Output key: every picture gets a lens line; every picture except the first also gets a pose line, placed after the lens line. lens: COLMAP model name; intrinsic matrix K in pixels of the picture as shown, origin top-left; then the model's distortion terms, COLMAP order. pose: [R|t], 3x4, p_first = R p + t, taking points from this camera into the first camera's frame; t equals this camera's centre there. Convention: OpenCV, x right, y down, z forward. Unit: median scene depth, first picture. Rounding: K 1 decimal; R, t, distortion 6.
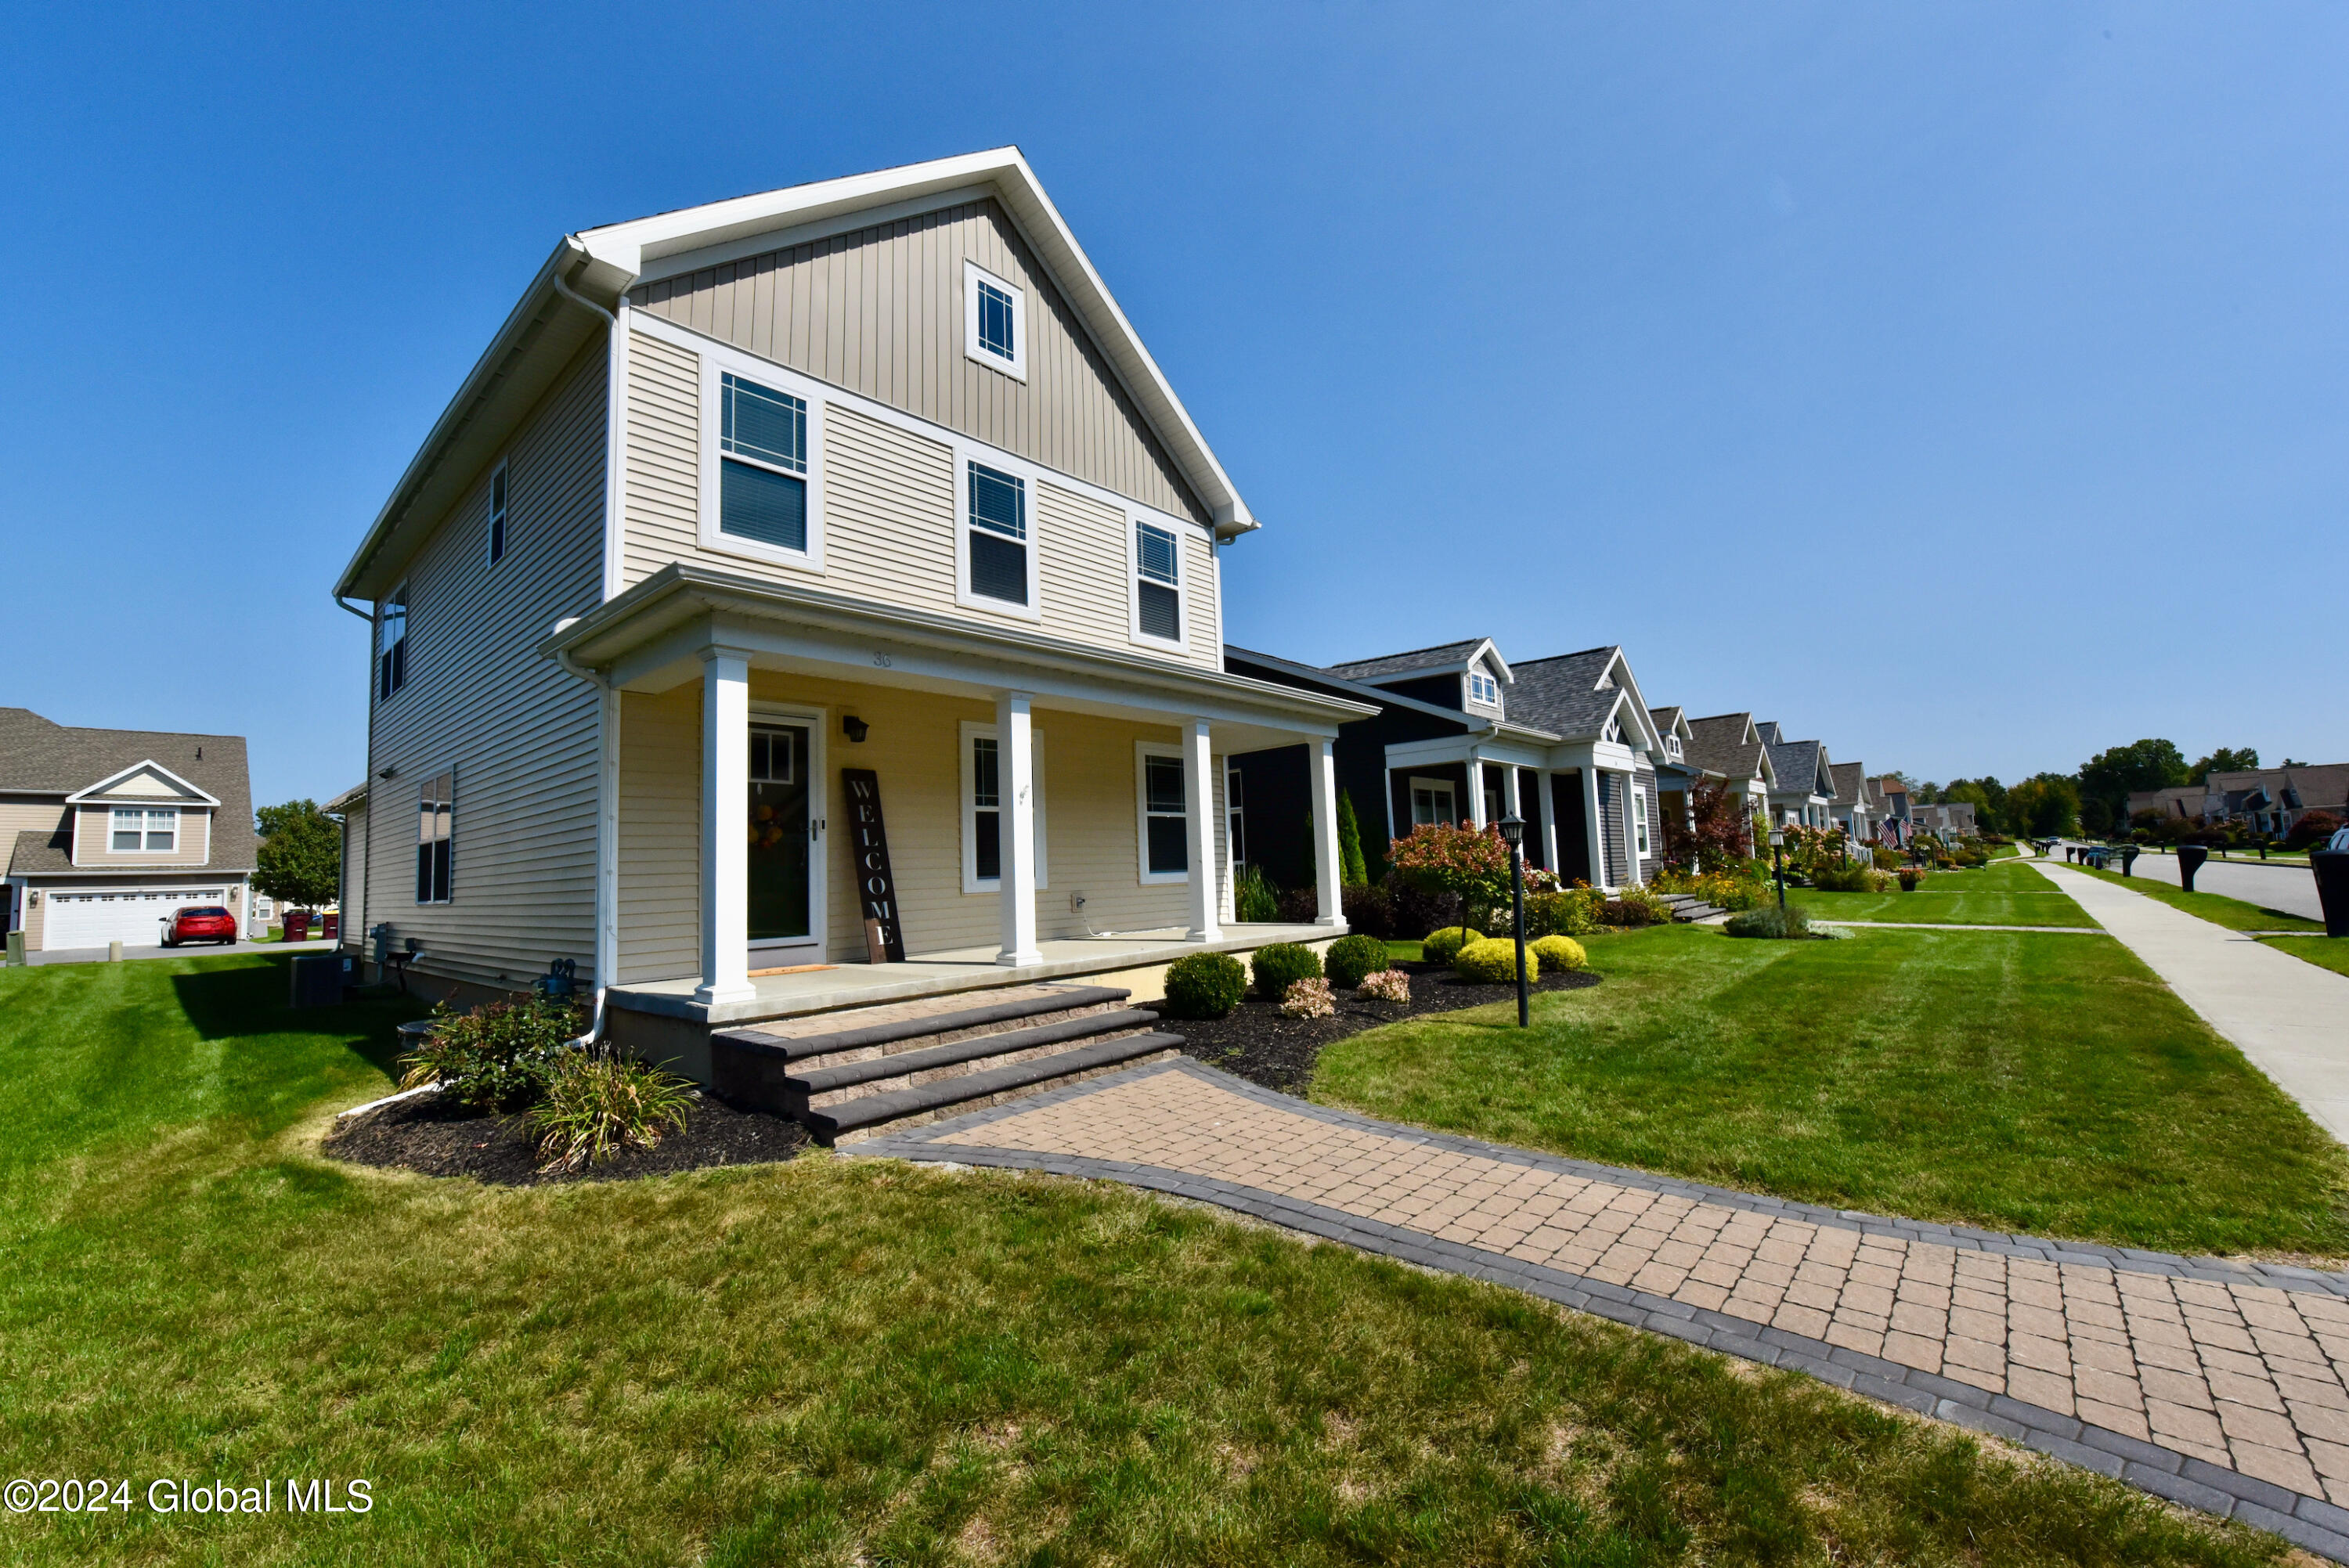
lens RADIAL K [[946.9, 0, 1166.6], [0, 946.9, 786.9], [0, 0, 1]] dist [-0.018755, -0.000861]
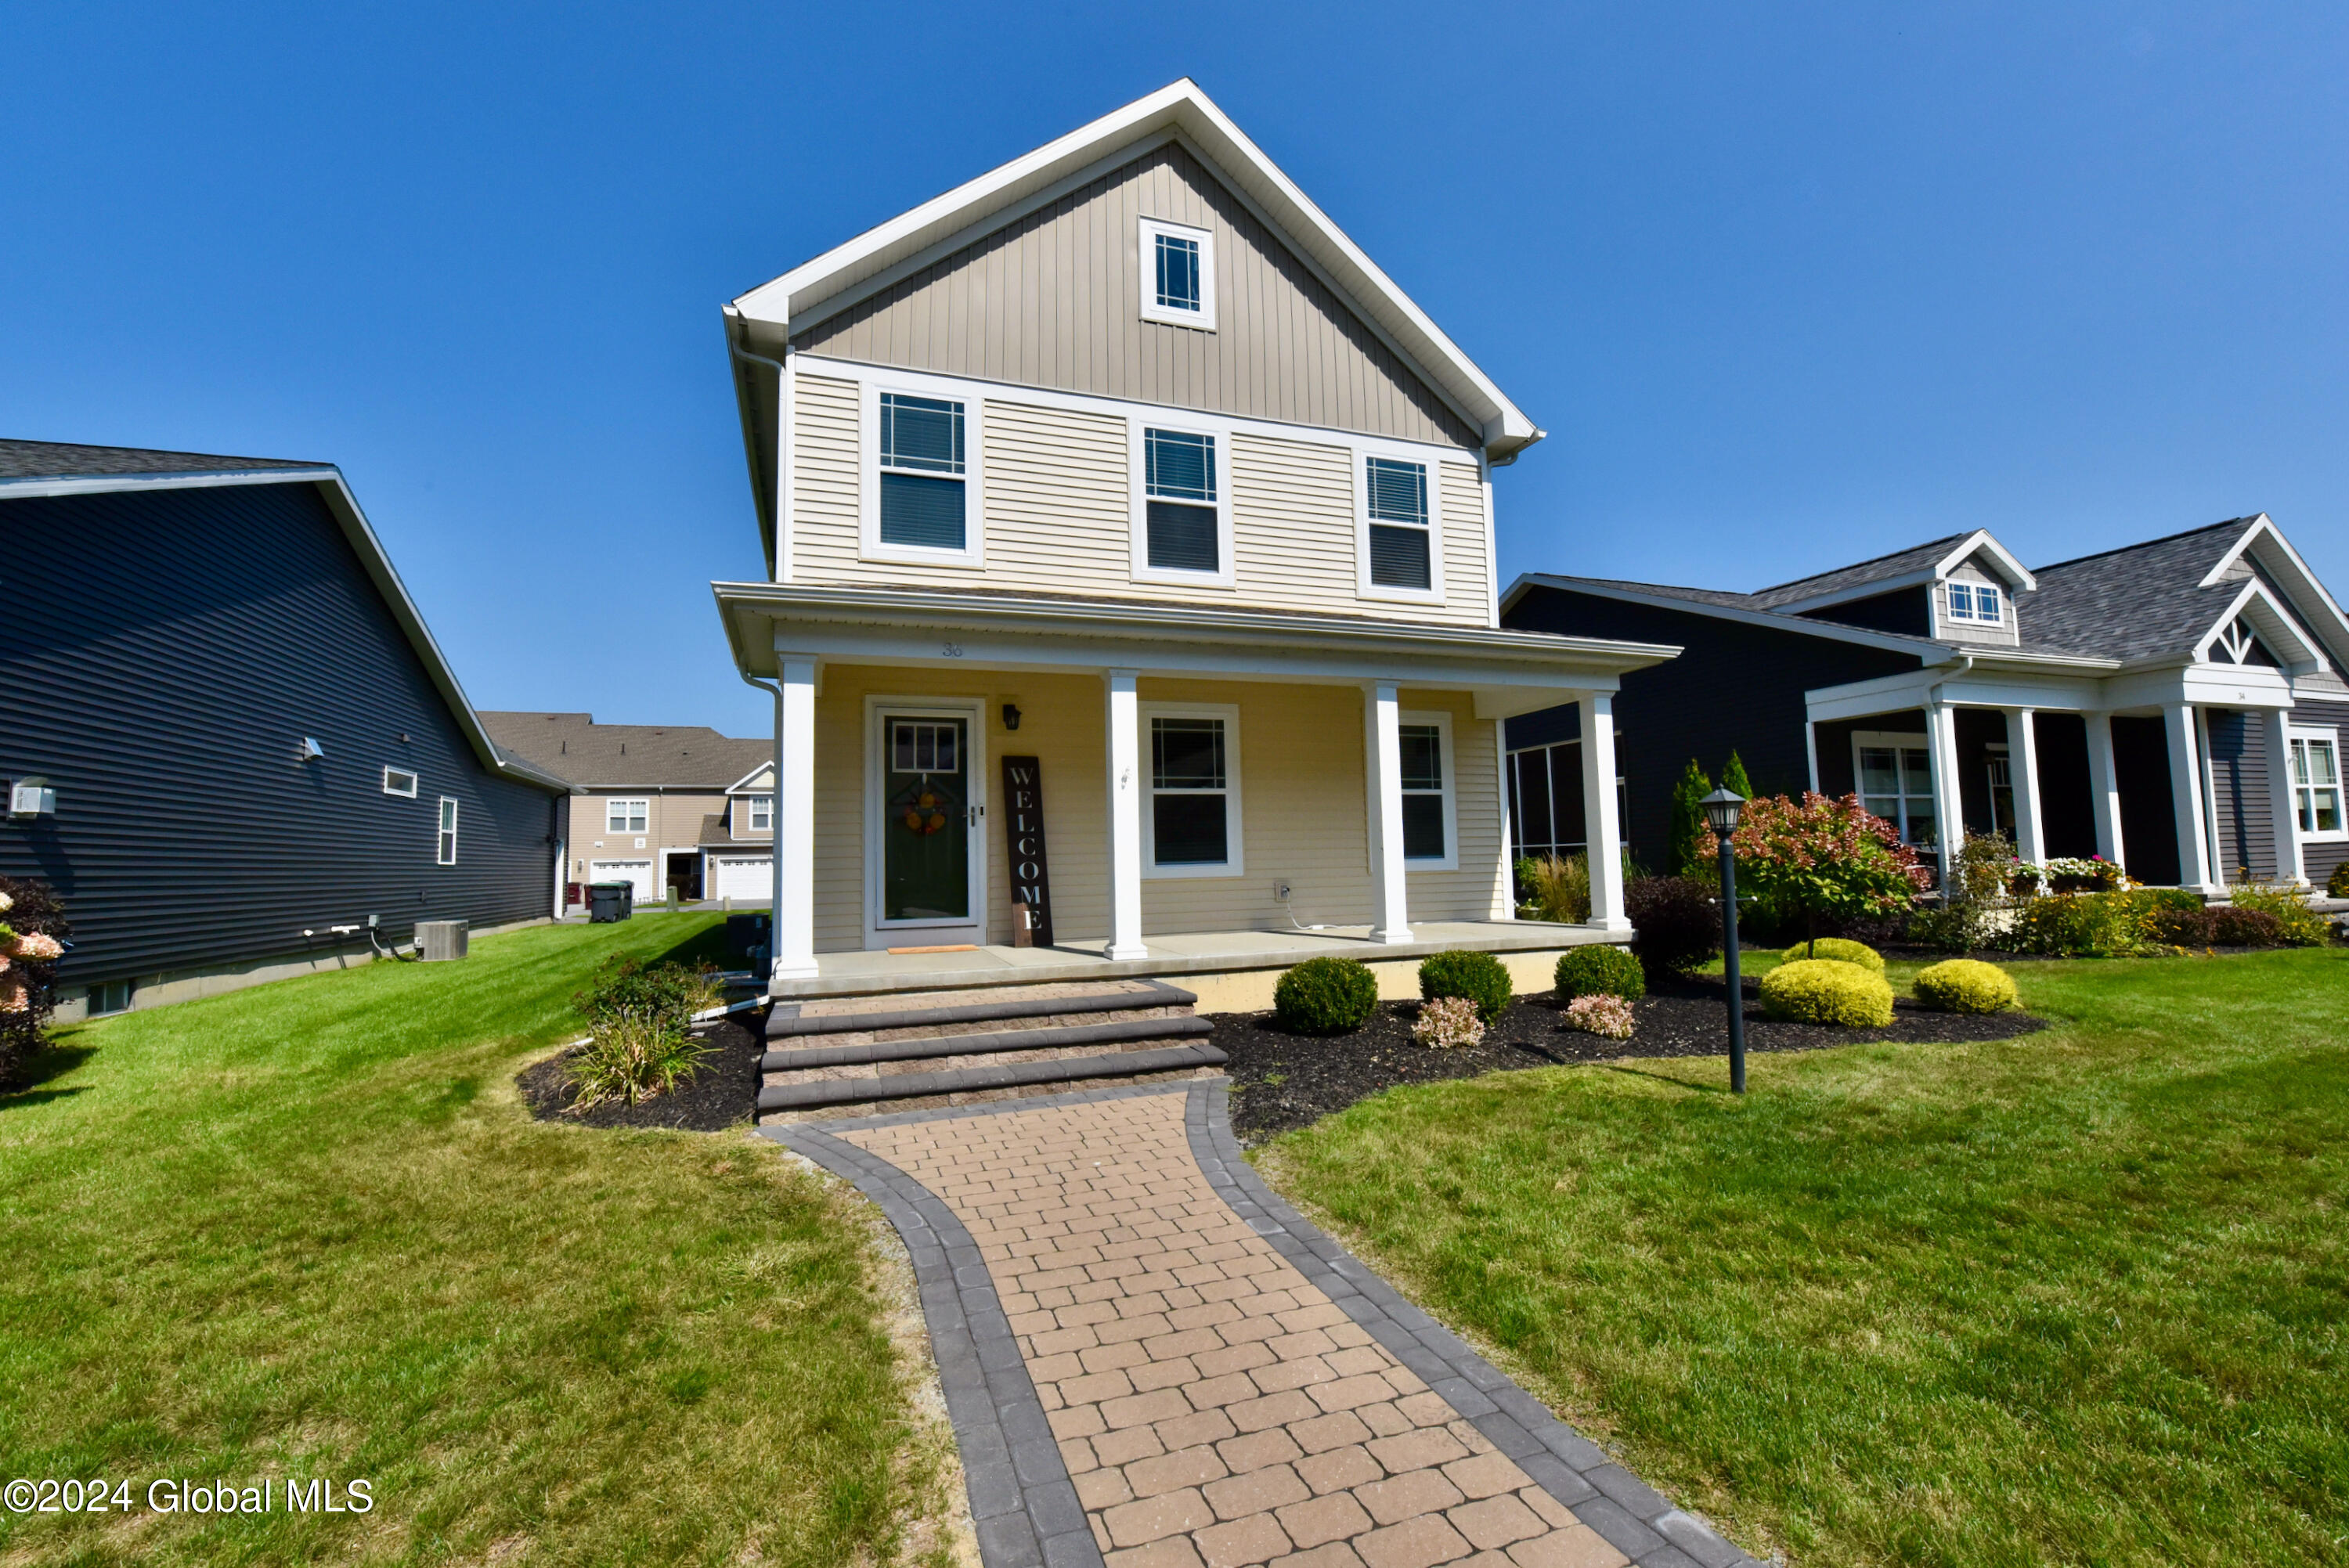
lens RADIAL K [[973.2, 0, 1164.7], [0, 973.2, 787.0], [0, 0, 1]] dist [-0.018079, -0.000699]
pose [[0.876998, -0.019949, -0.480079, 0.280882], [0.033704, 0.999231, 0.020048, -0.001078], [0.479310, -0.033763, 0.876996, 0.137819]]
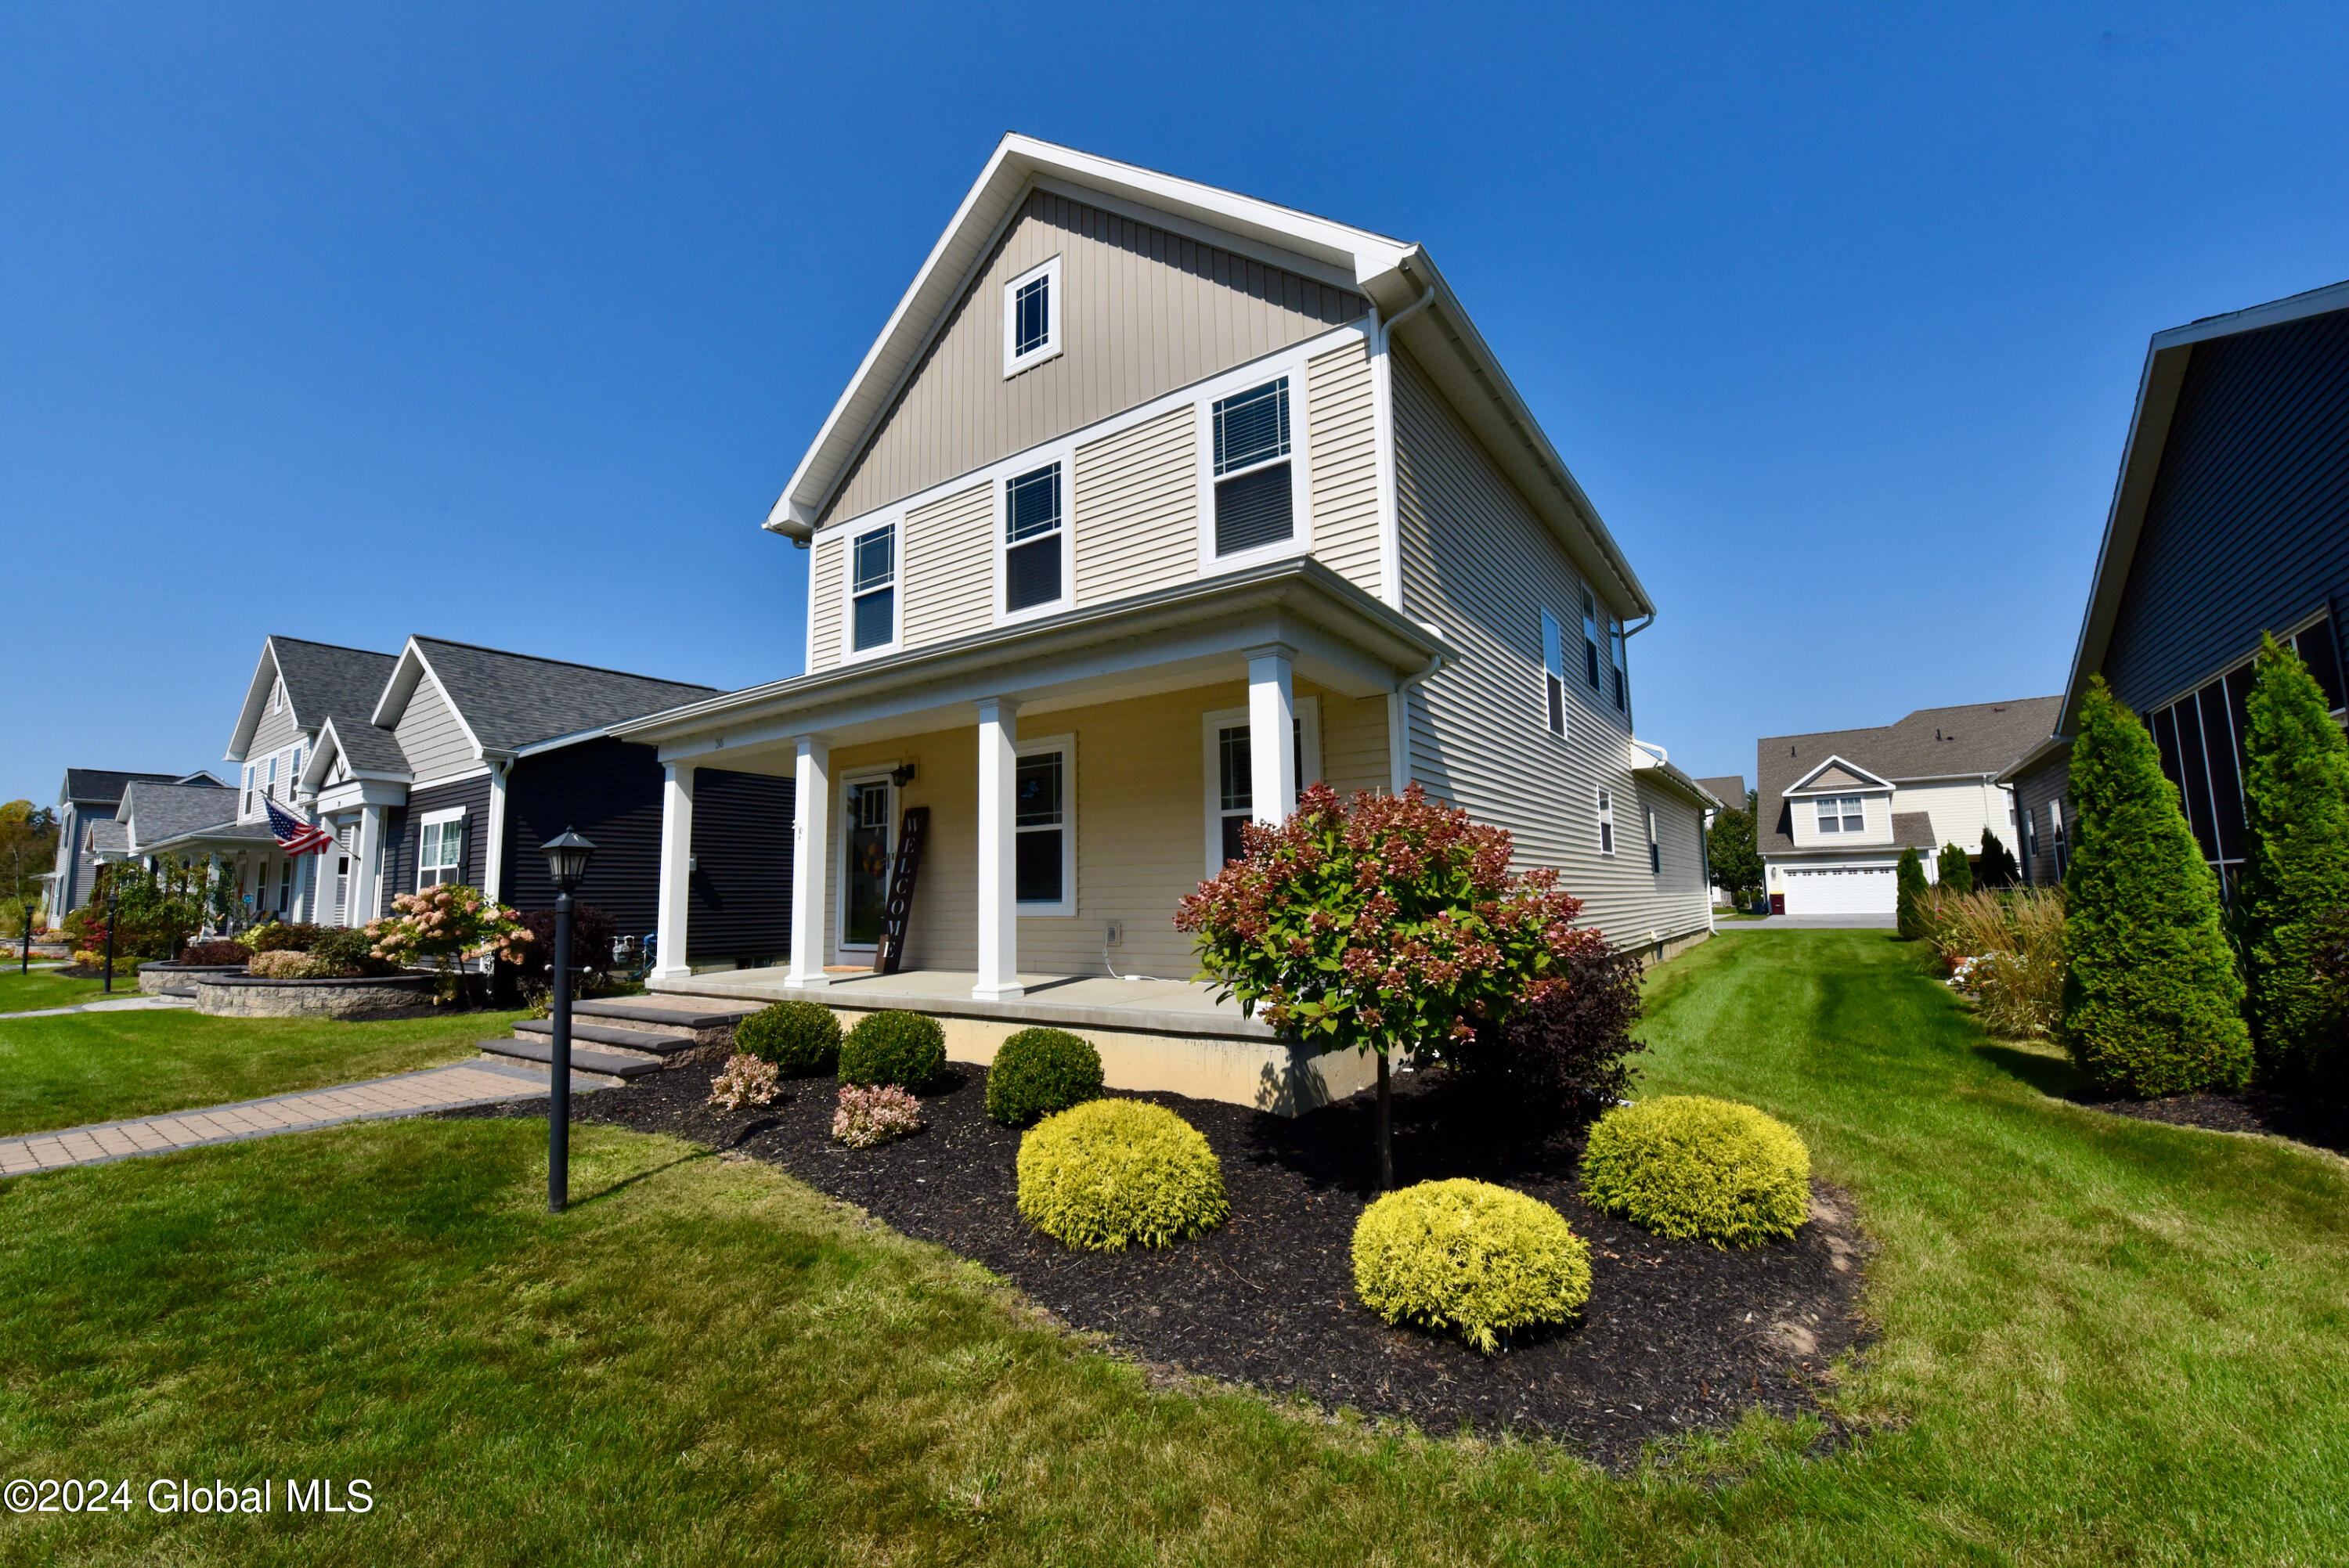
lens RADIAL K [[946.9, 0, 1166.6], [0, 946.9, 786.9], [0, 0, 1]] dist [-0.018755, -0.000861]
pose [[0.113279, -0.081211, -0.990239, 0.793678], [0.104319, 0.992117, -0.069431, 0.062987], [0.988071, -0.095436, 0.120858, 1.045454]]
